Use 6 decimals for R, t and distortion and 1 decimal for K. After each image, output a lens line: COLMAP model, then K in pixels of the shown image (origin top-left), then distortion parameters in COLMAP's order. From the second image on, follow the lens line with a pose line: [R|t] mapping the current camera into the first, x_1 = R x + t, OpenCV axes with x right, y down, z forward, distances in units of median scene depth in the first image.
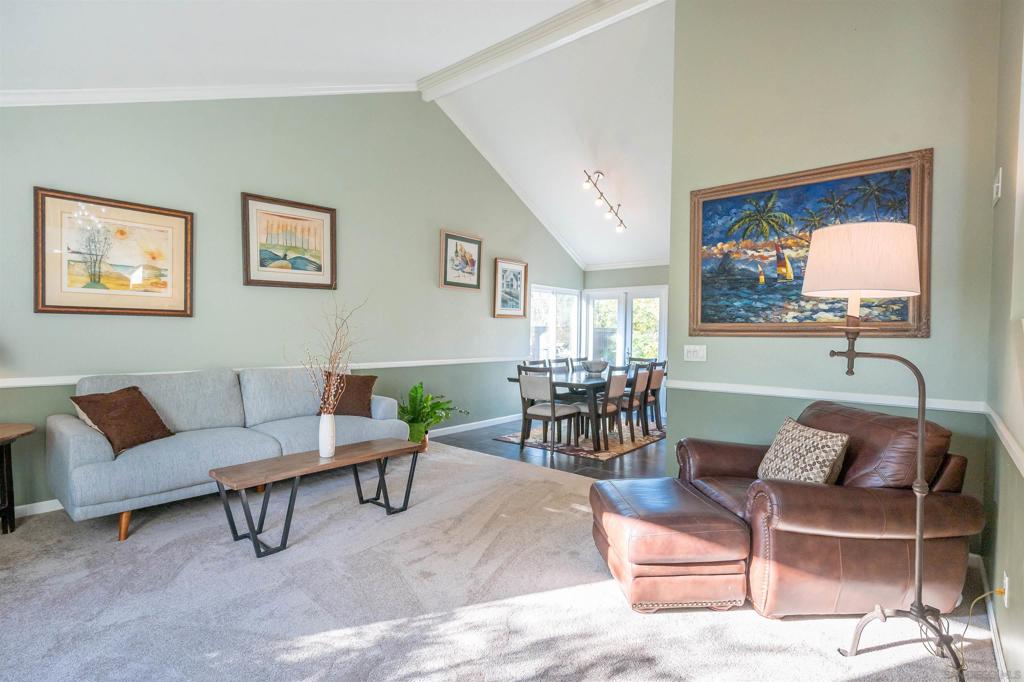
lens RADIAL K [[474.1, 0, 510.6], [0, 474.1, 337.0], [0, 0, 1]] dist [-0.002104, 0.000490]
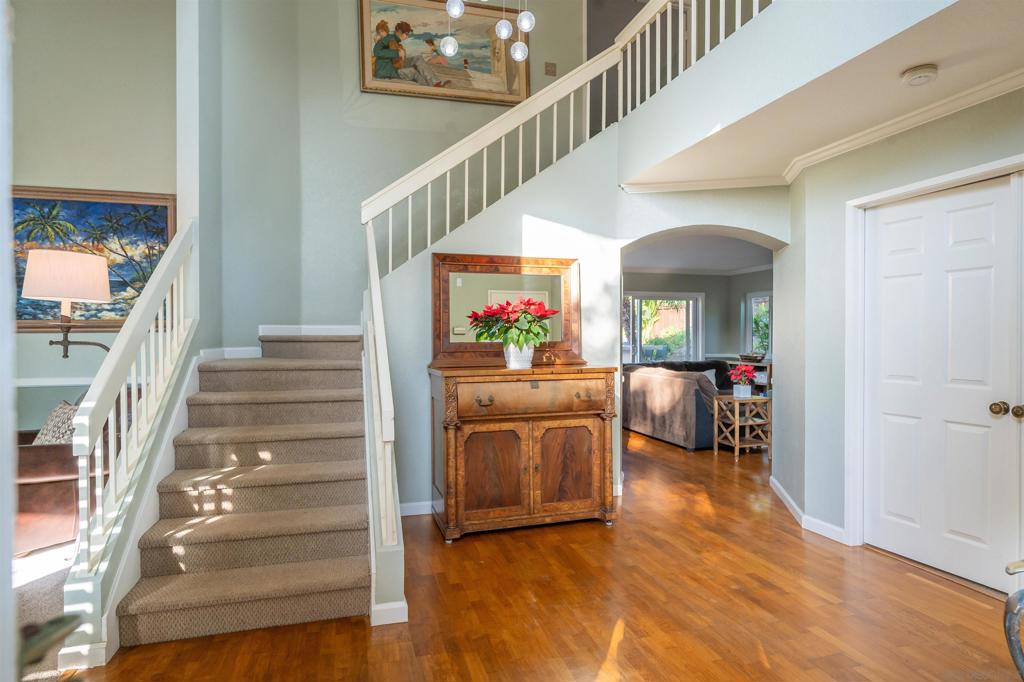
lens RADIAL K [[552.1, 0, 503.5], [0, 552.1, 338.4], [0, 0, 1]] dist [-0.003300, -0.002089]
pose [[0.537903, -0.019939, 0.842771, 0.035121], [0.016067, 0.999781, 0.013399, 0.017117], [-0.842854, 0.006333, 0.538106, -0.784207]]
